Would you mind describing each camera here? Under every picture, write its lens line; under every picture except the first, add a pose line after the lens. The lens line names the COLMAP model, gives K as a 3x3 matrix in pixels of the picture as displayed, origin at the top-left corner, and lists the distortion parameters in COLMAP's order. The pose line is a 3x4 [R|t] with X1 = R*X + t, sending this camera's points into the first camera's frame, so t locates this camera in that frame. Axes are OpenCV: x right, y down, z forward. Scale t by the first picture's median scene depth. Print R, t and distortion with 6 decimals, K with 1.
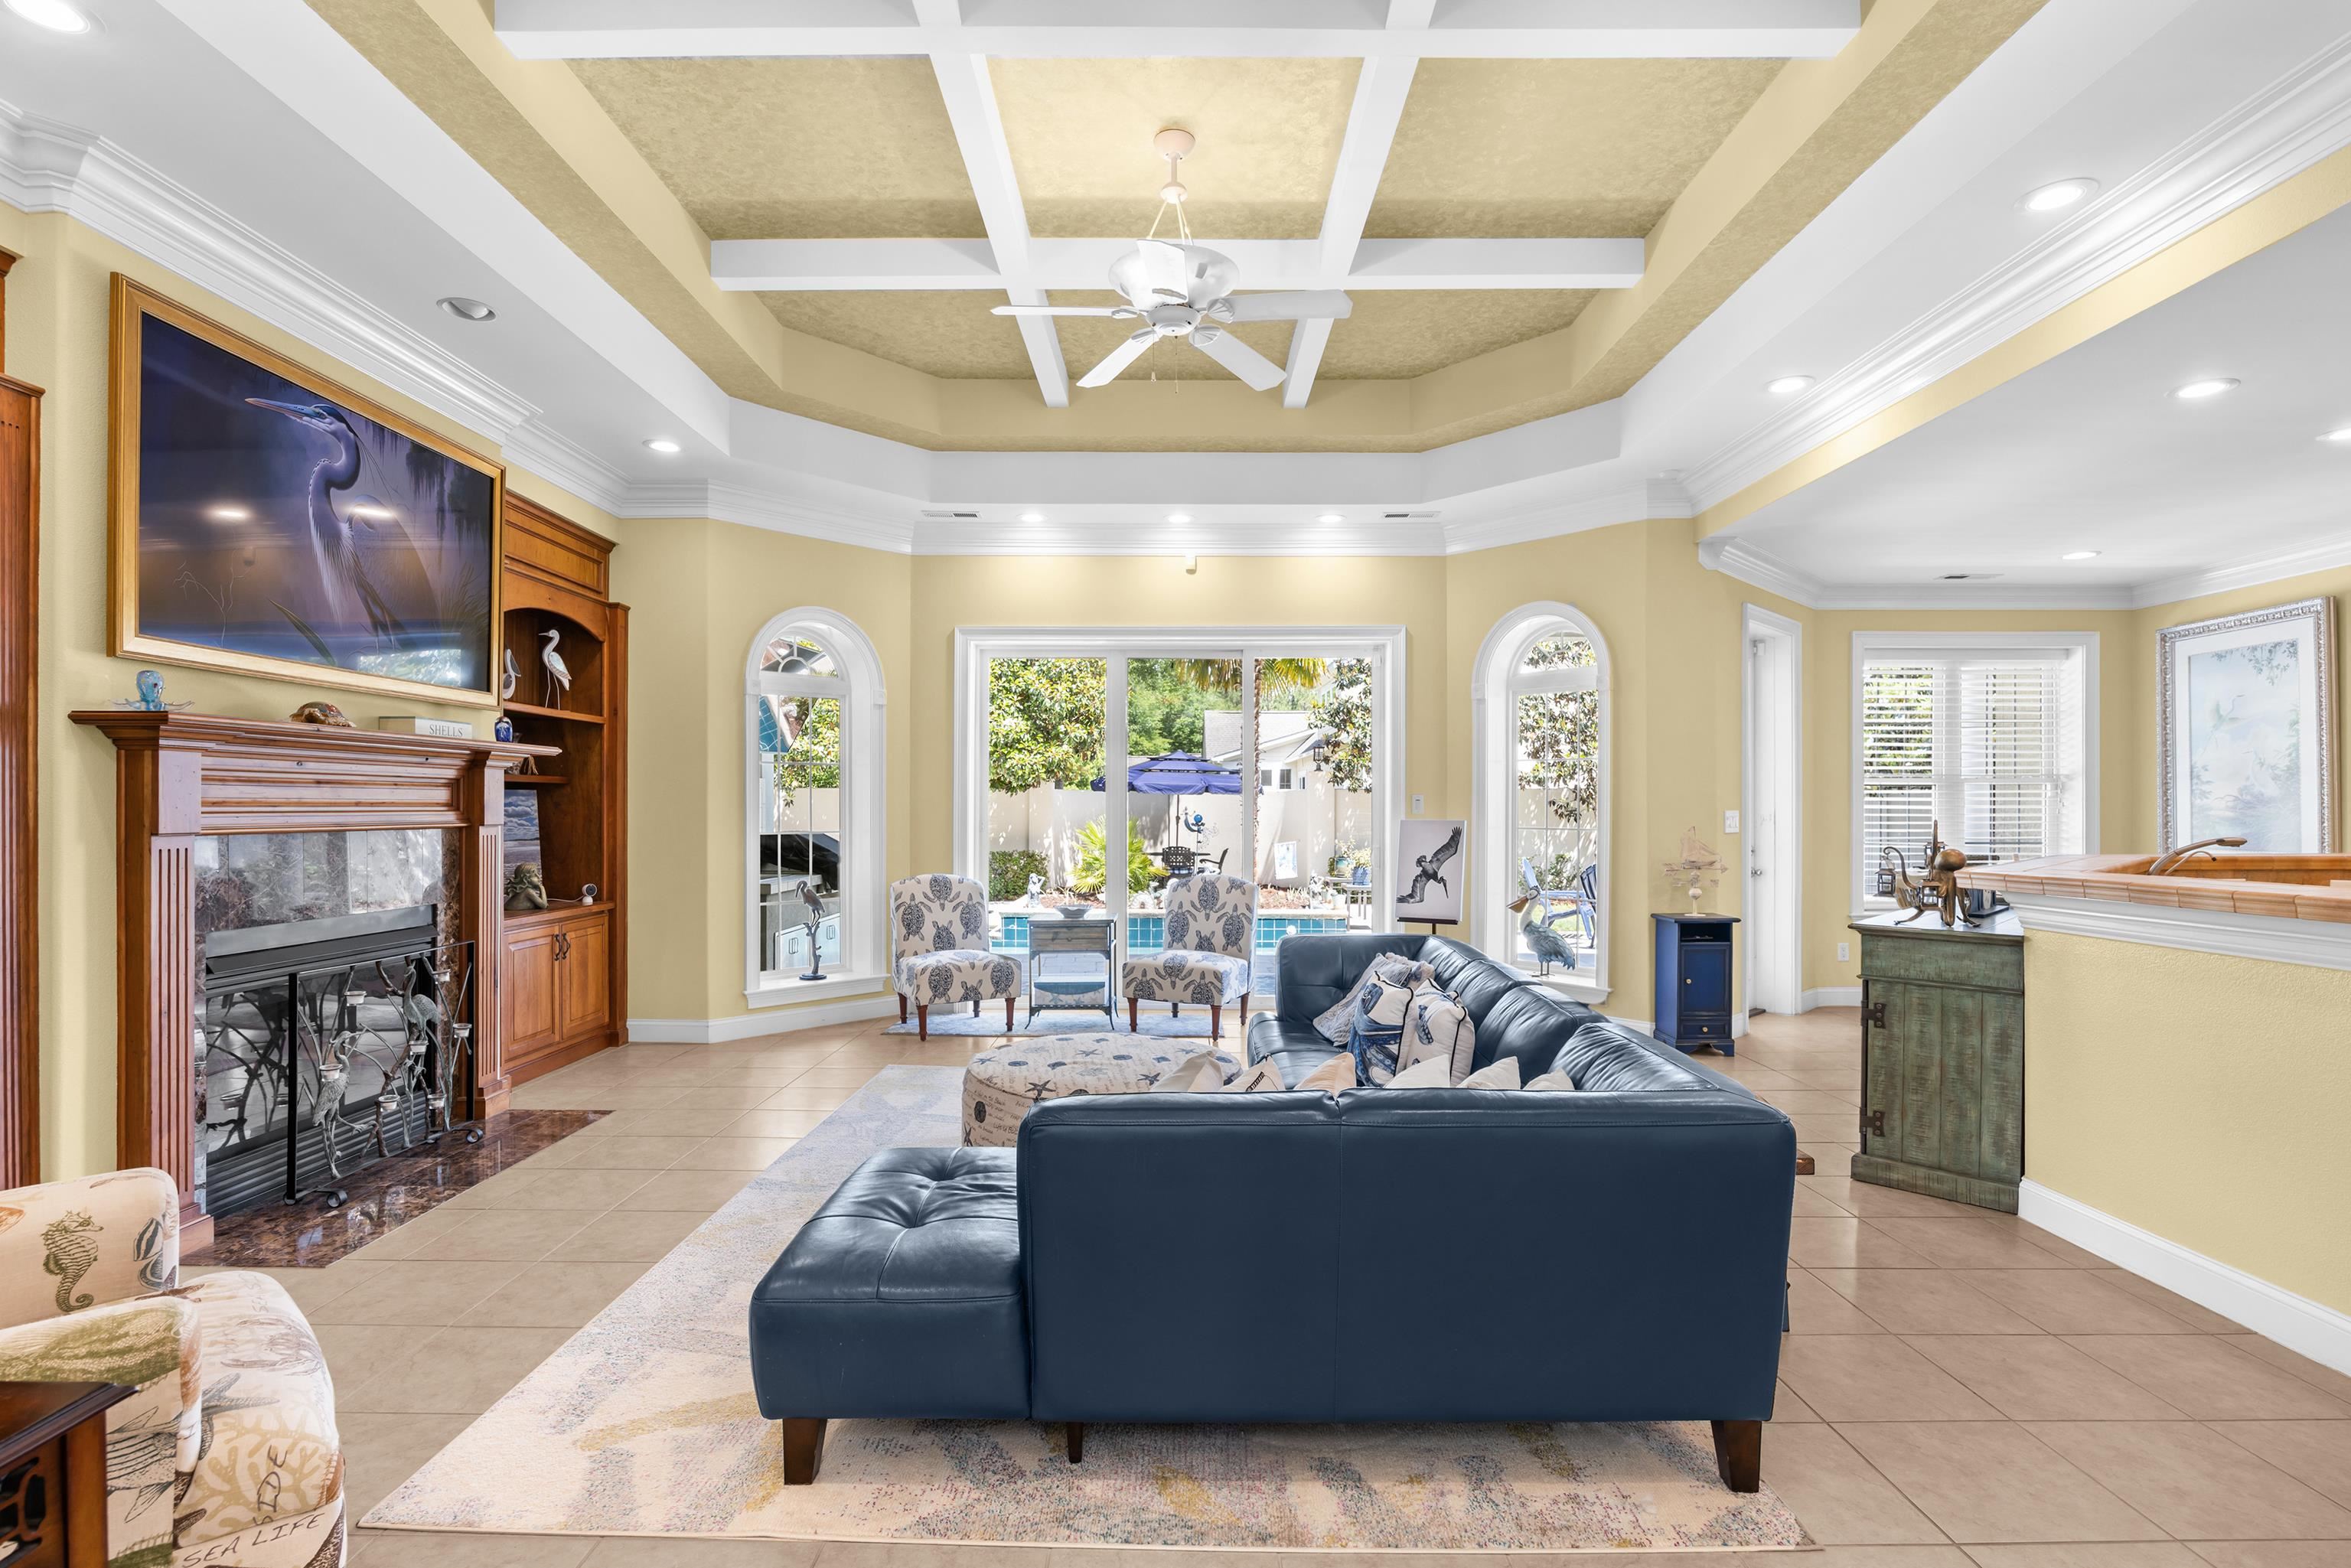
lens RADIAL K [[1101.3, 0, 1175.6], [0, 1101.3, 815.4], [0, 0, 1]] dist [-0.013176, 0.000113]
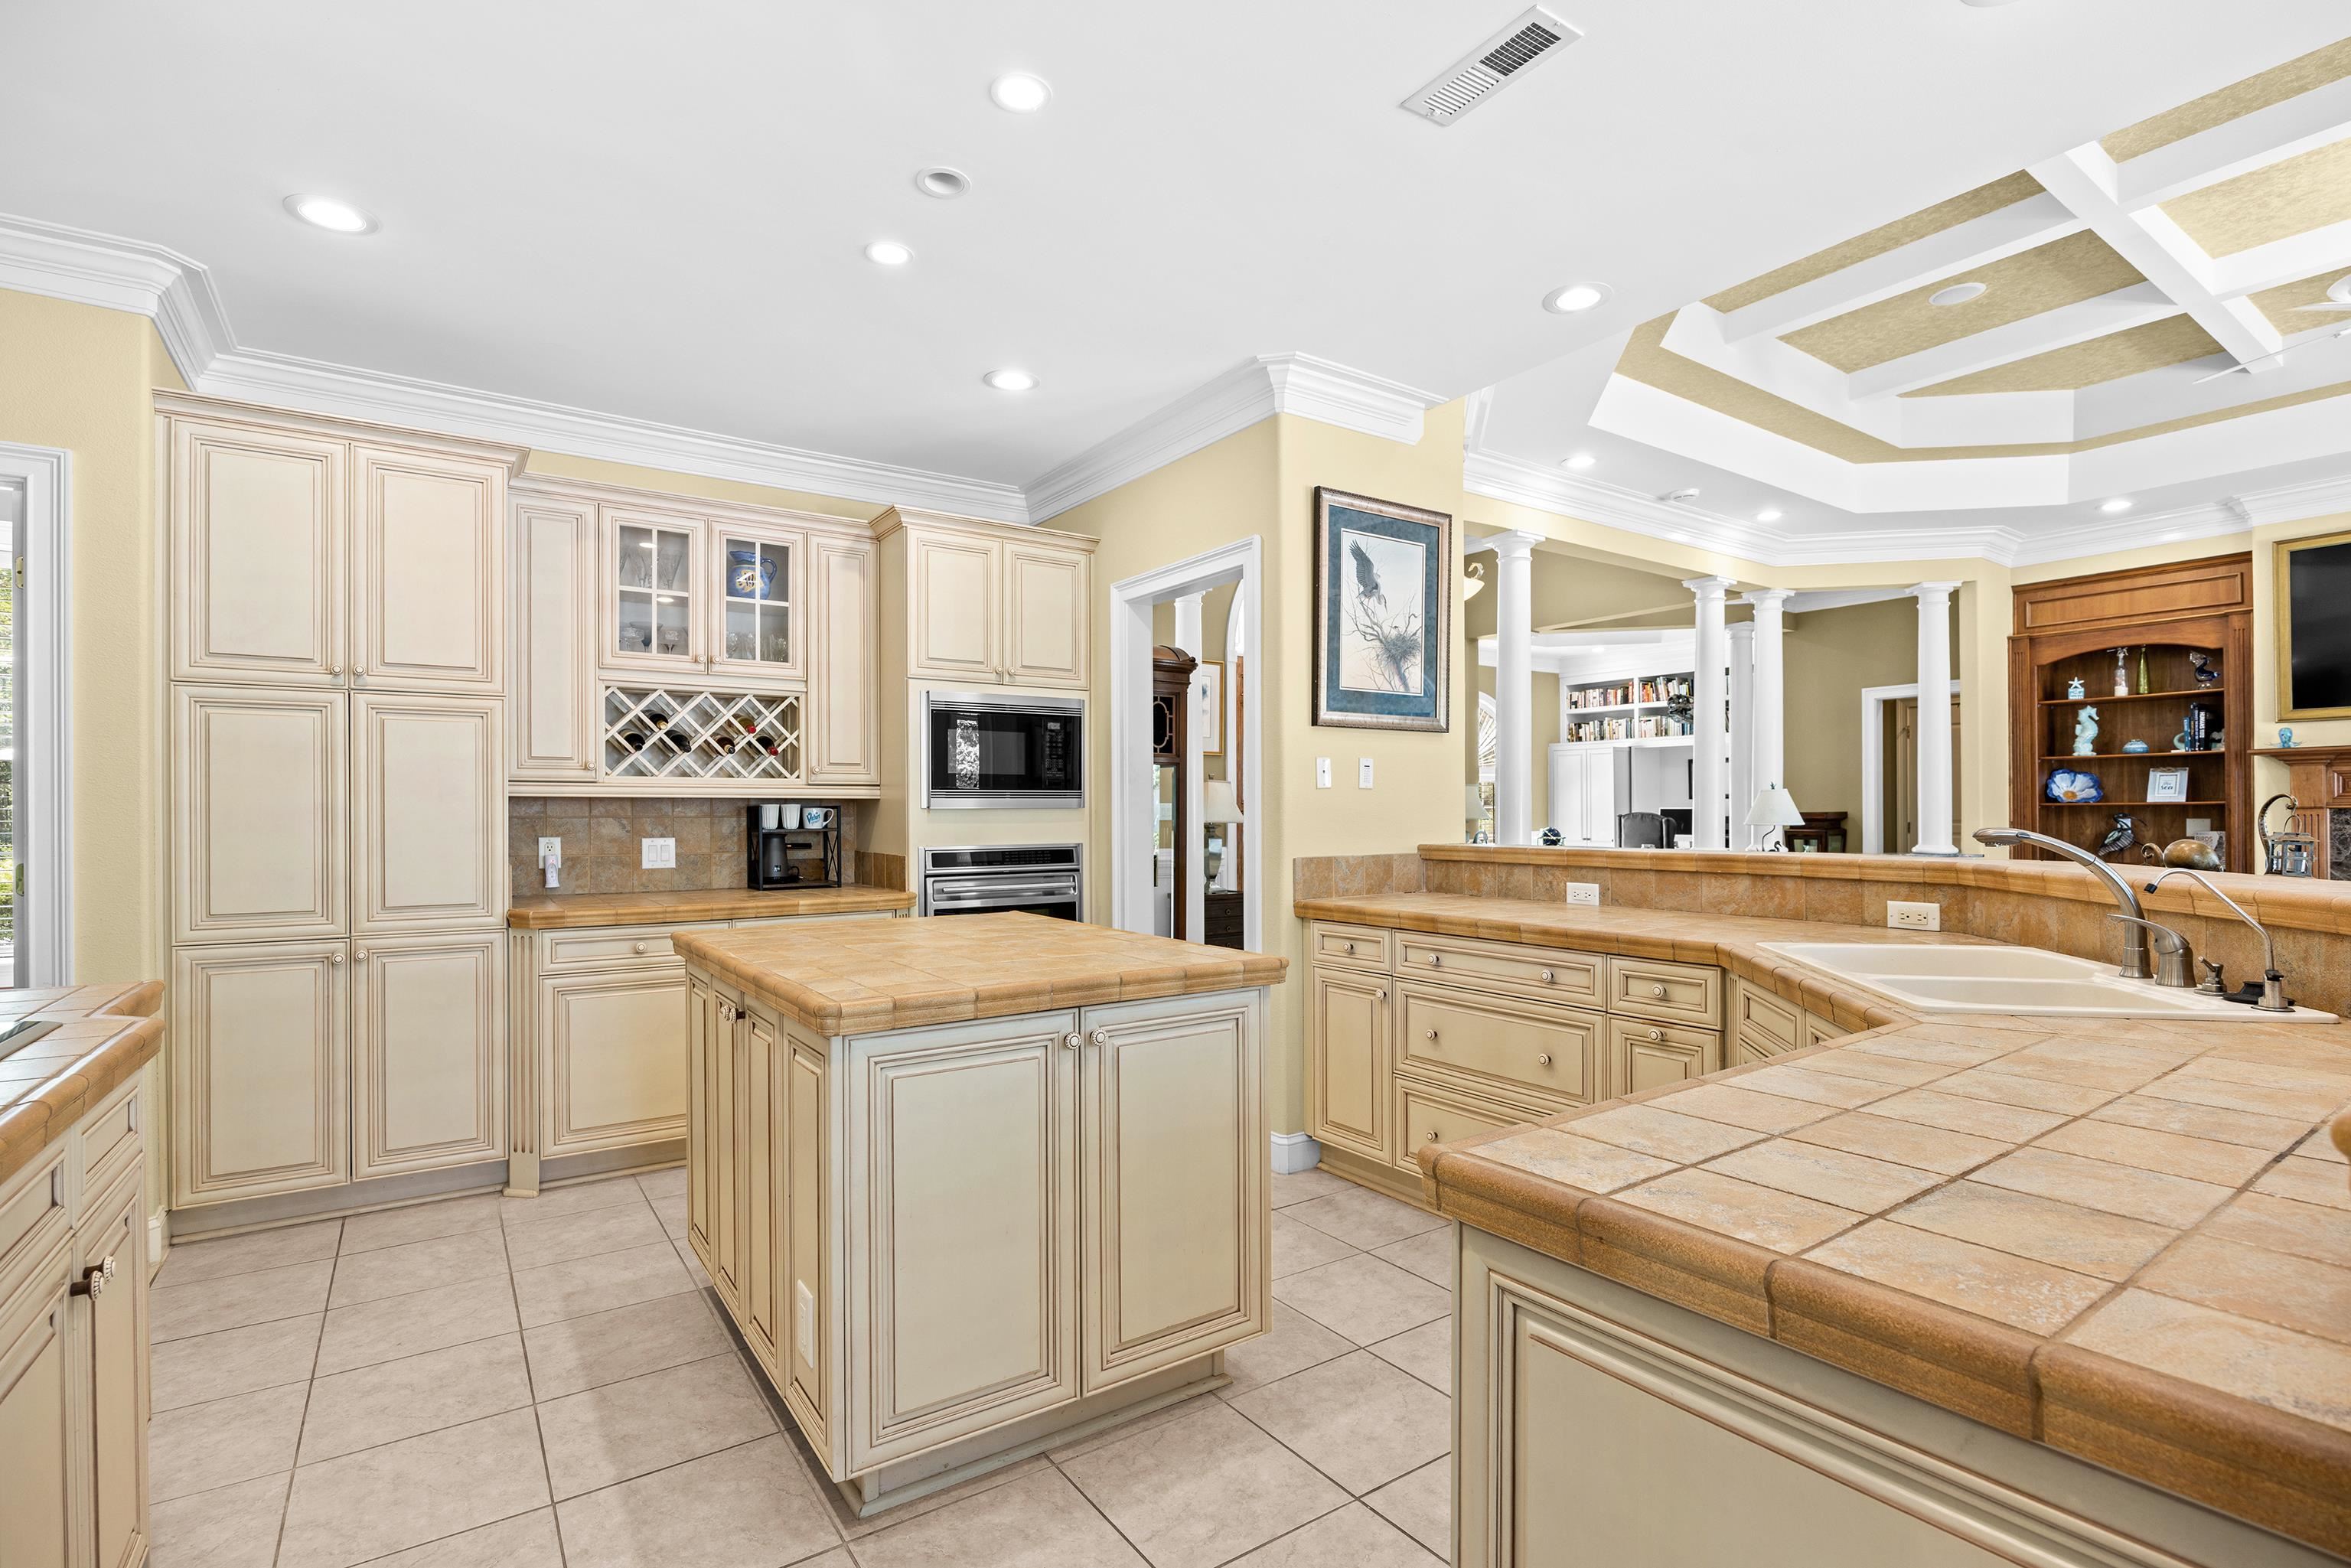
lens RADIAL K [[1101.3, 0, 1175.6], [0, 1101.3, 815.4], [0, 0, 1]] dist [-0.013176, 0.000113]
pose [[-0.820125, 0.004786, -0.572165, 0.962742], [0.002210, 0.999984, 0.005196, 0.008460], [0.572180, 0.002997, -0.820122, 0.733385]]
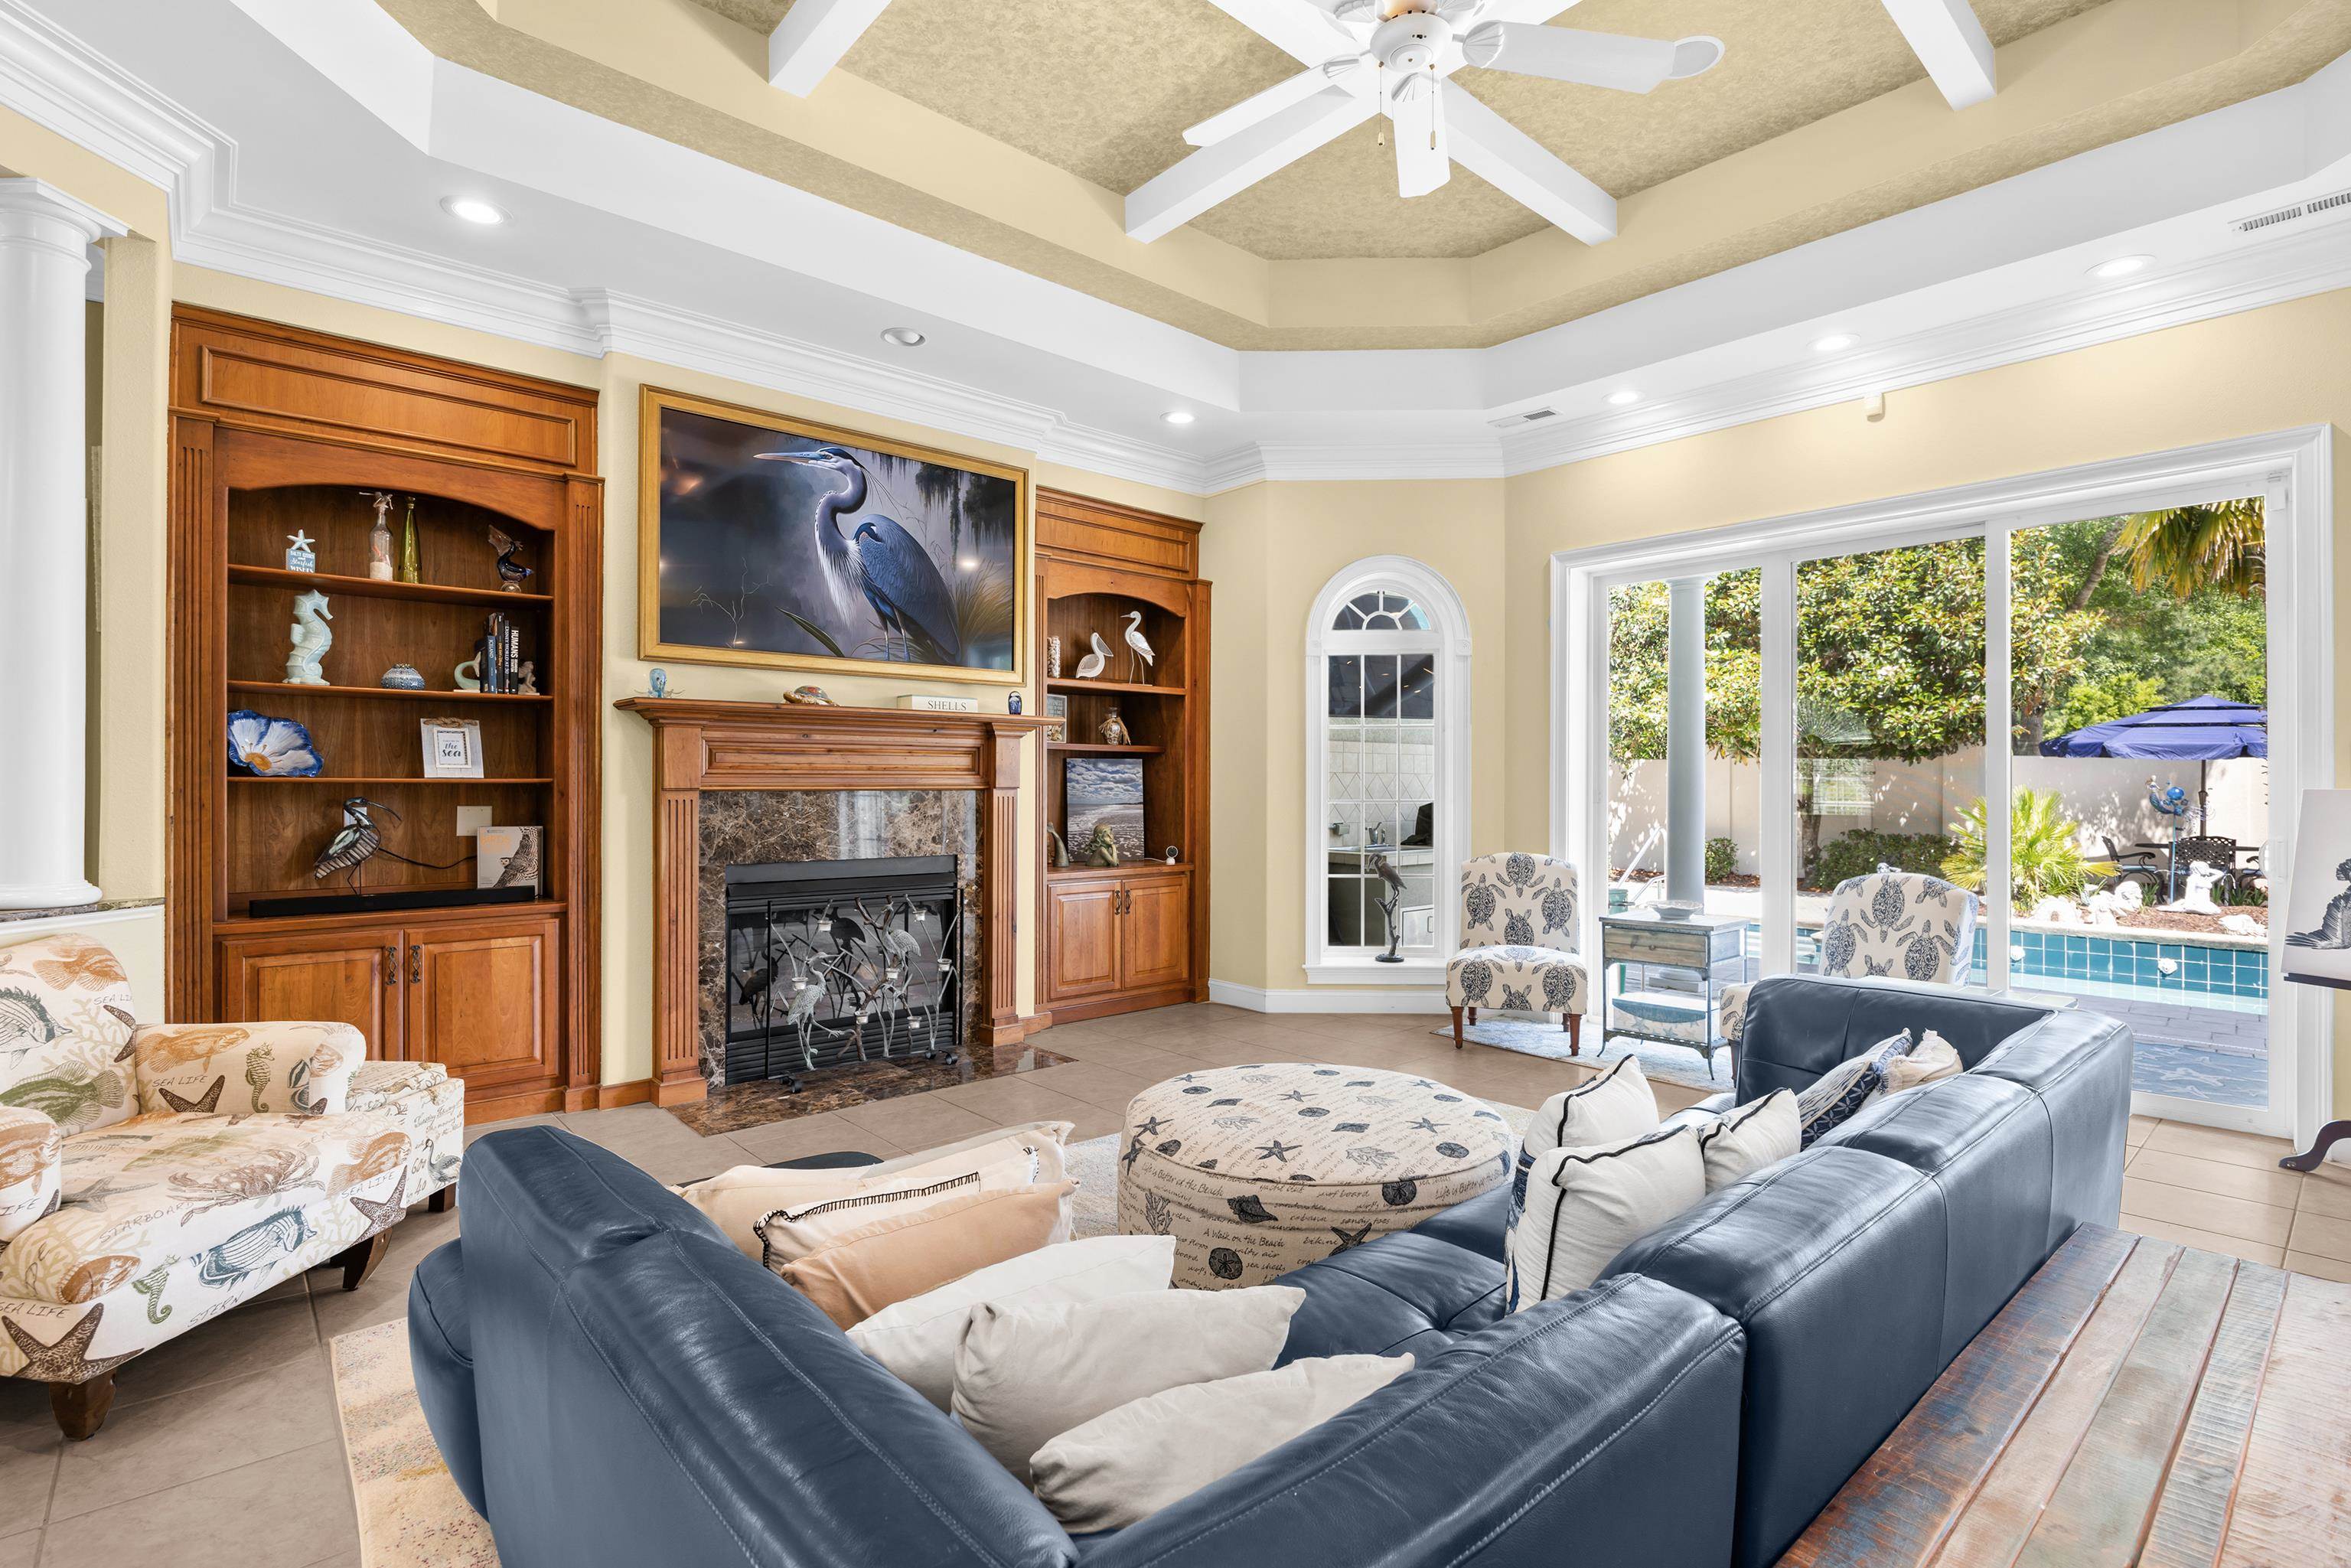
lens RADIAL K [[1104.2, 0, 1175.5], [0, 1104.2, 784.0], [0, 0, 1]] dist [-0.010658, -0.000254]
pose [[0.672441, -0.000790, -0.740150, 0.253566], [-0.004827, 0.999973, -0.005453, 0.007890], [0.740135, 0.007239, 0.672419, 0.273464]]
